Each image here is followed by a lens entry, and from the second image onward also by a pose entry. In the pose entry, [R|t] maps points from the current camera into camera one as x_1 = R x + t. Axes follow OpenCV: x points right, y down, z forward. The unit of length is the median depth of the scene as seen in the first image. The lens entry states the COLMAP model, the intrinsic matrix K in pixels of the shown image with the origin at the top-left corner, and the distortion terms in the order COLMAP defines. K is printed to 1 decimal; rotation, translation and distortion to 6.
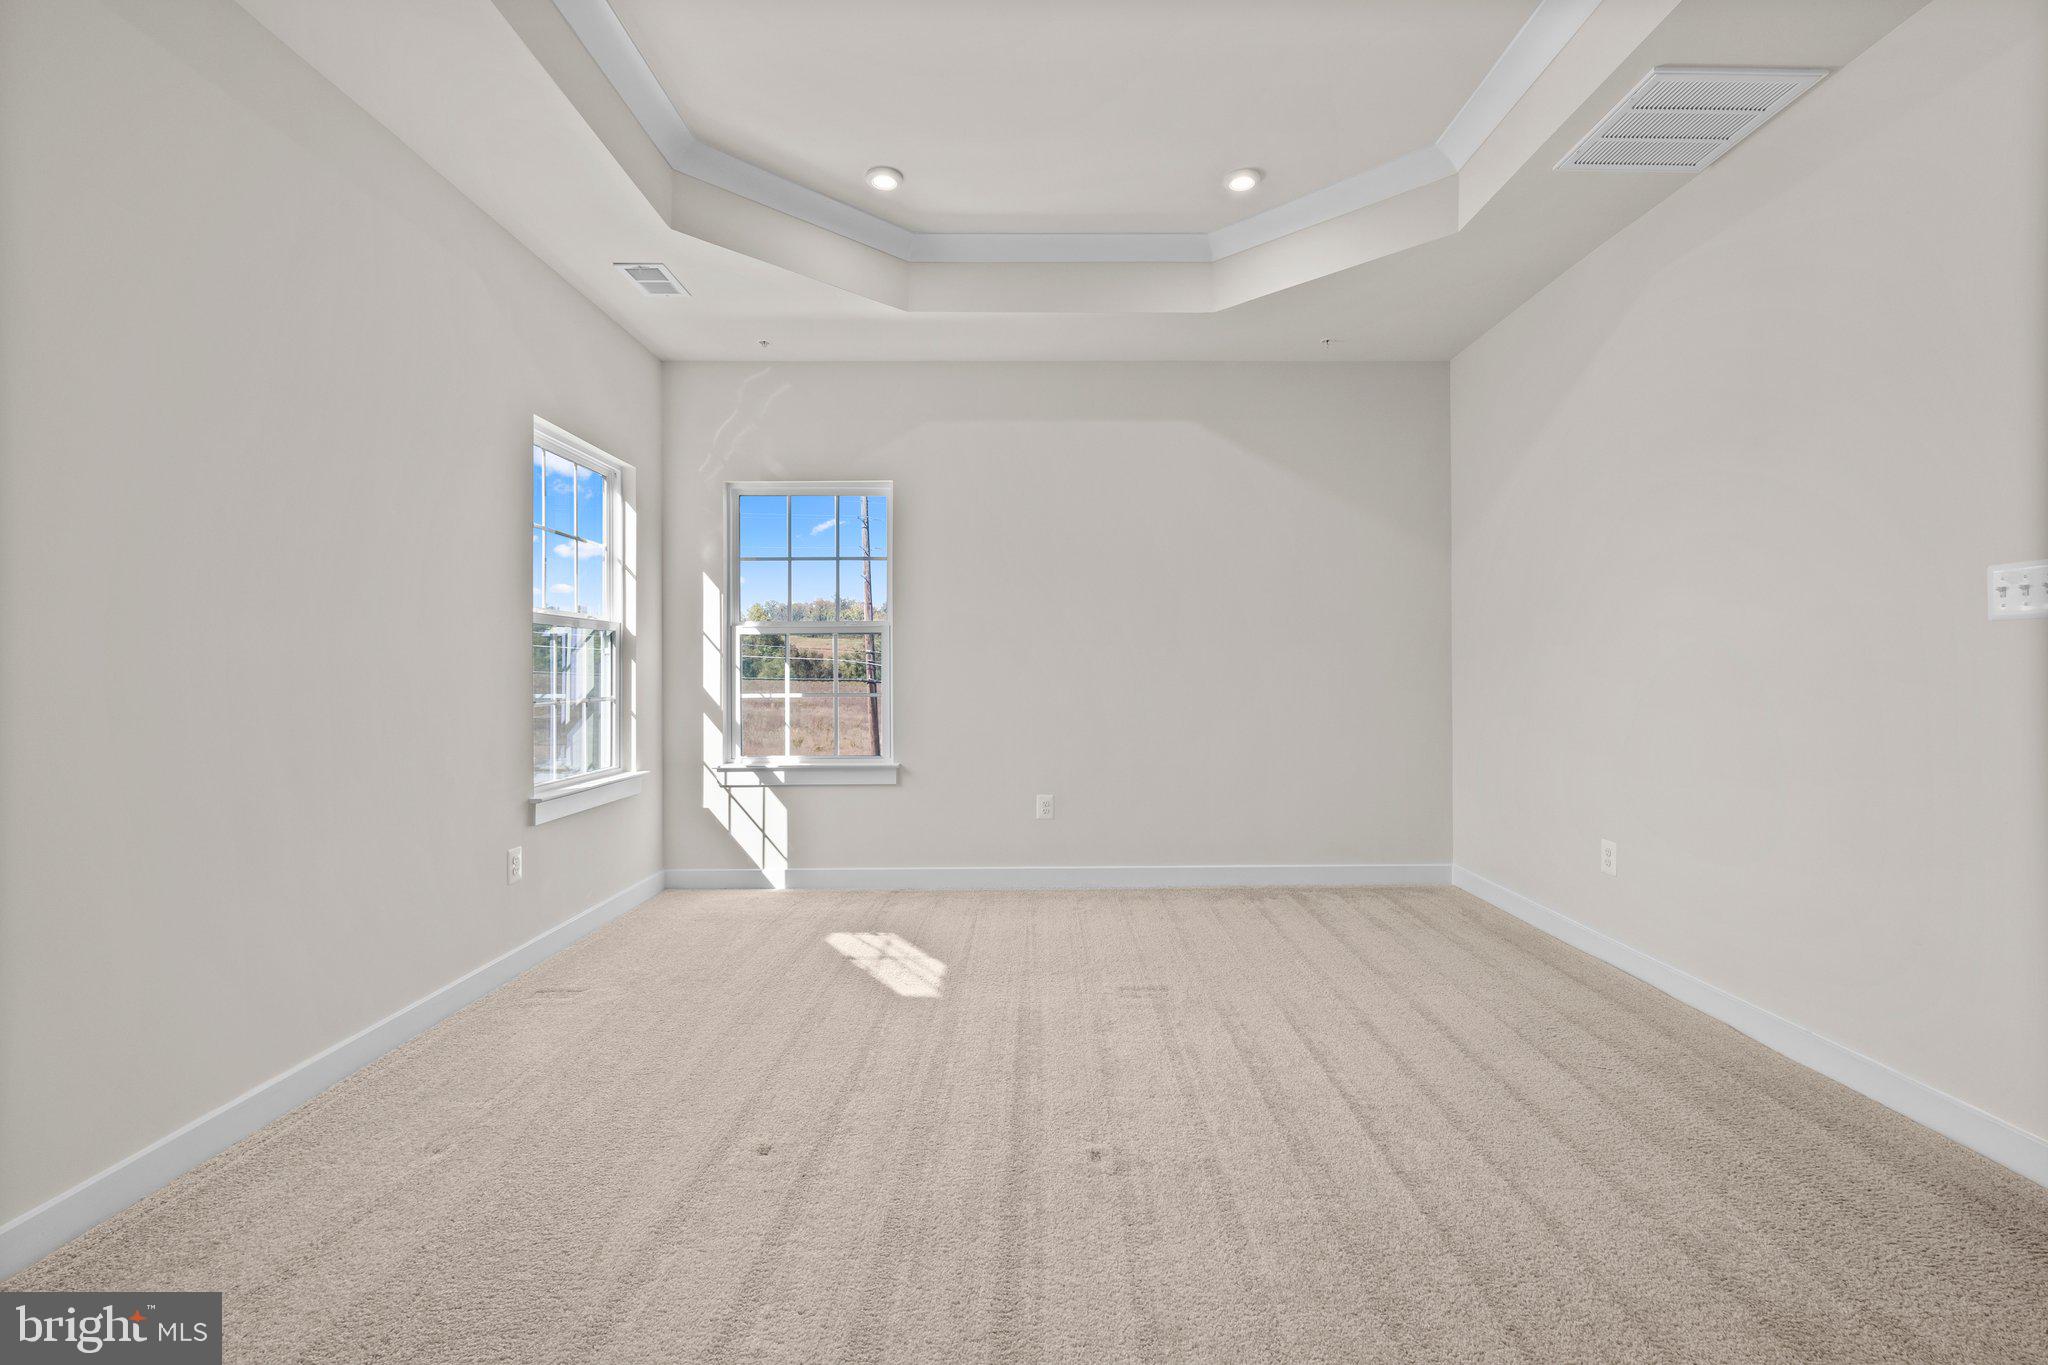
lens RADIAL K [[899.8, 0, 1041.6], [0, 899.8, 667.5], [0, 0, 1]] dist [0.004521, -0.003005]
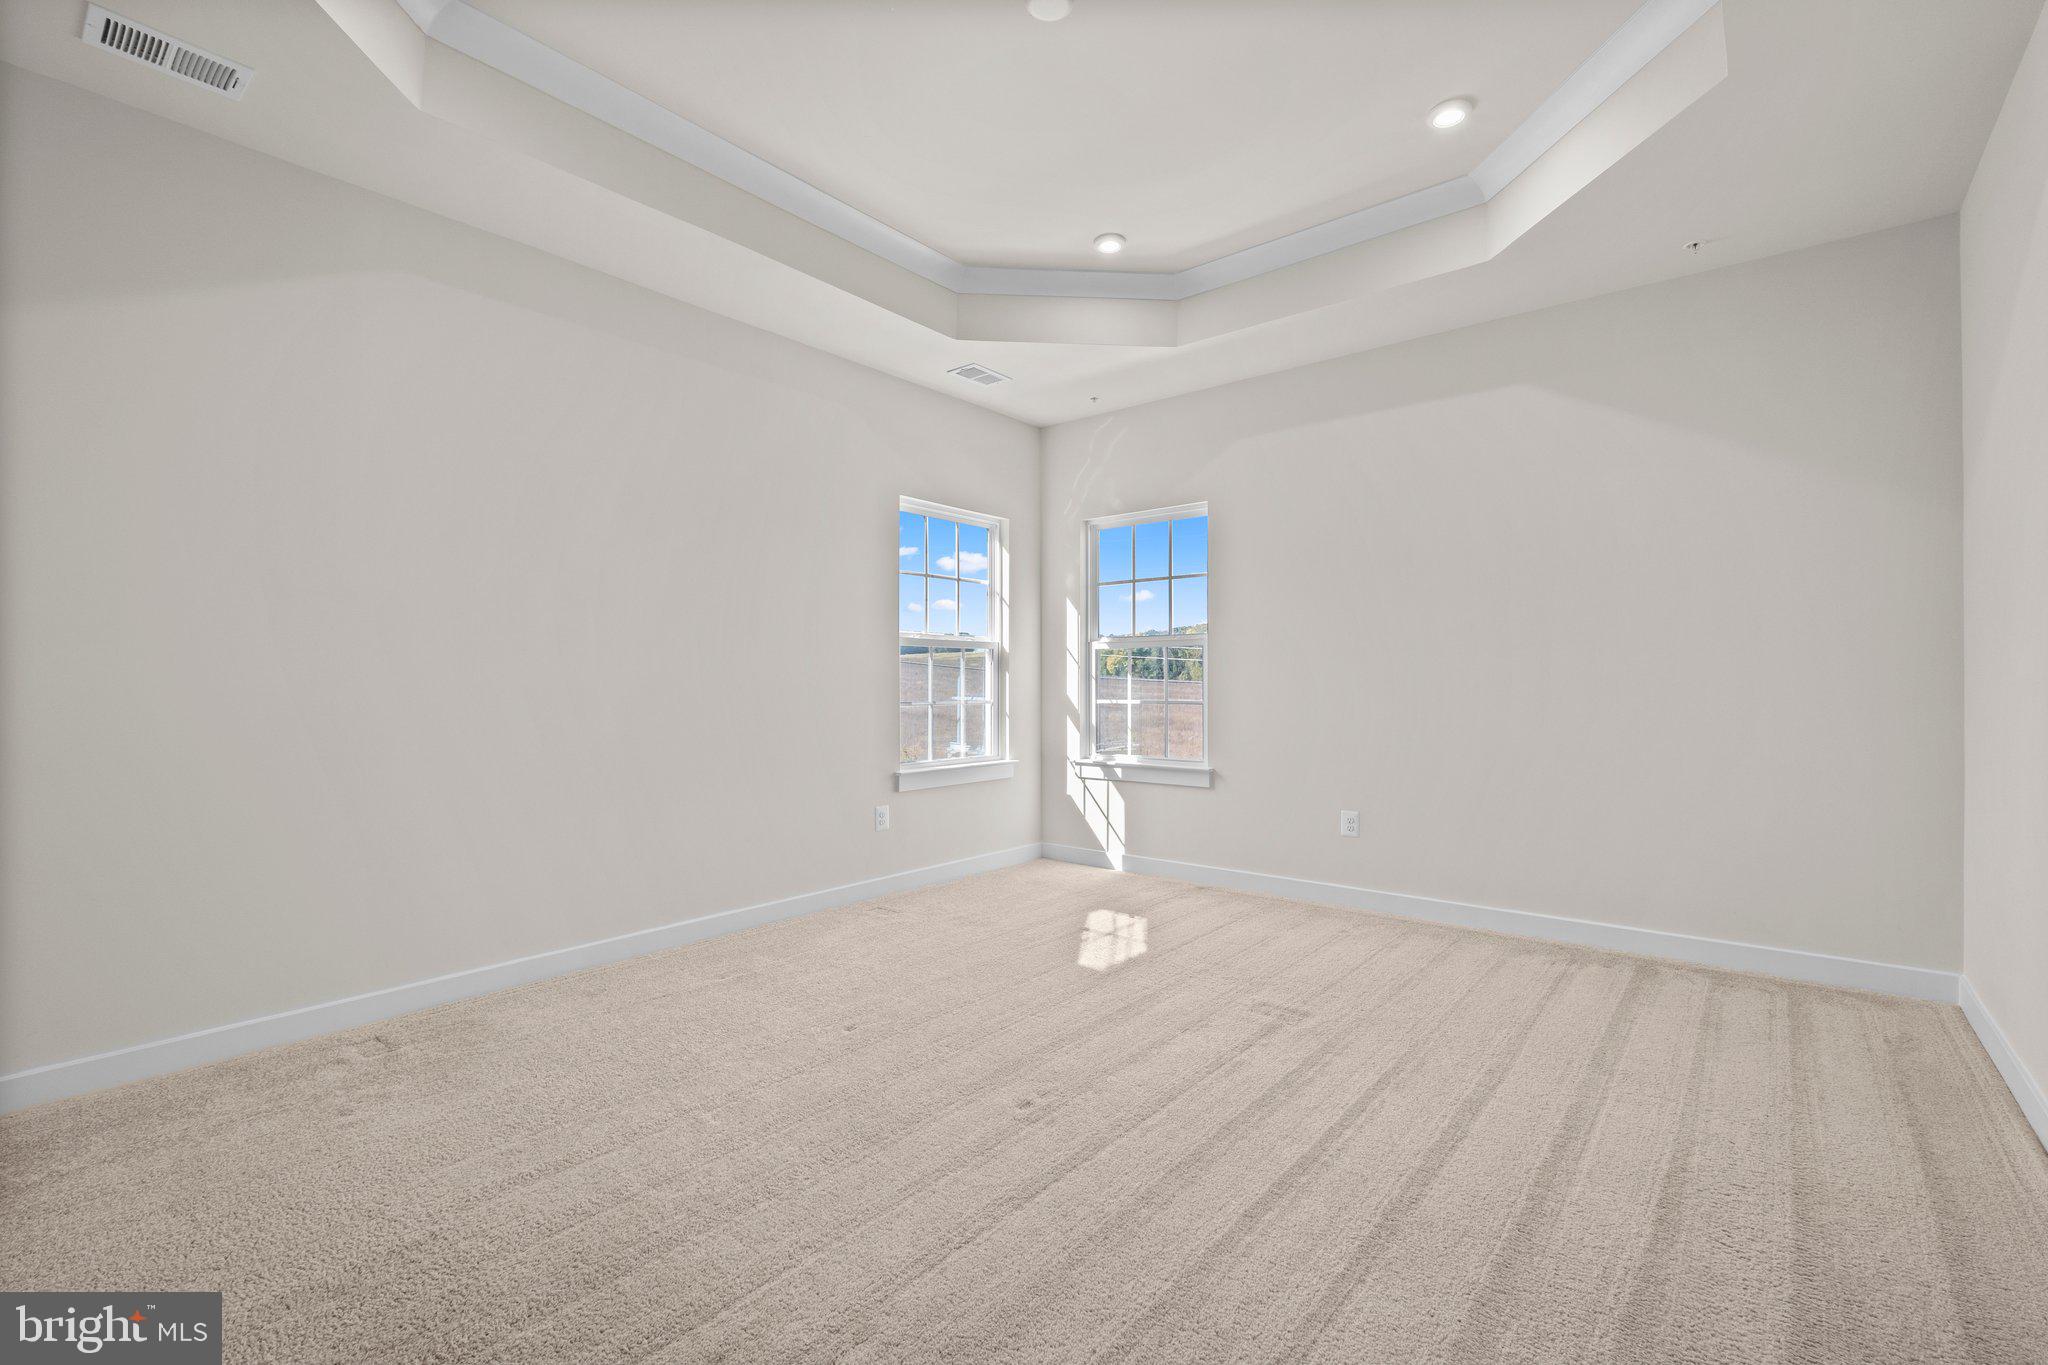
lens RADIAL K [[899.8, 0, 1046.0], [0, 899.8, 677.4], [0, 0, 1]] dist [0.004521, -0.003005]
pose [[0.762383, -0.001868, -0.647123, 0.403925], [0.002429, 0.999997, -0.000026, -0.000163], [0.647121, -0.001552, 0.762386, 0.072139]]
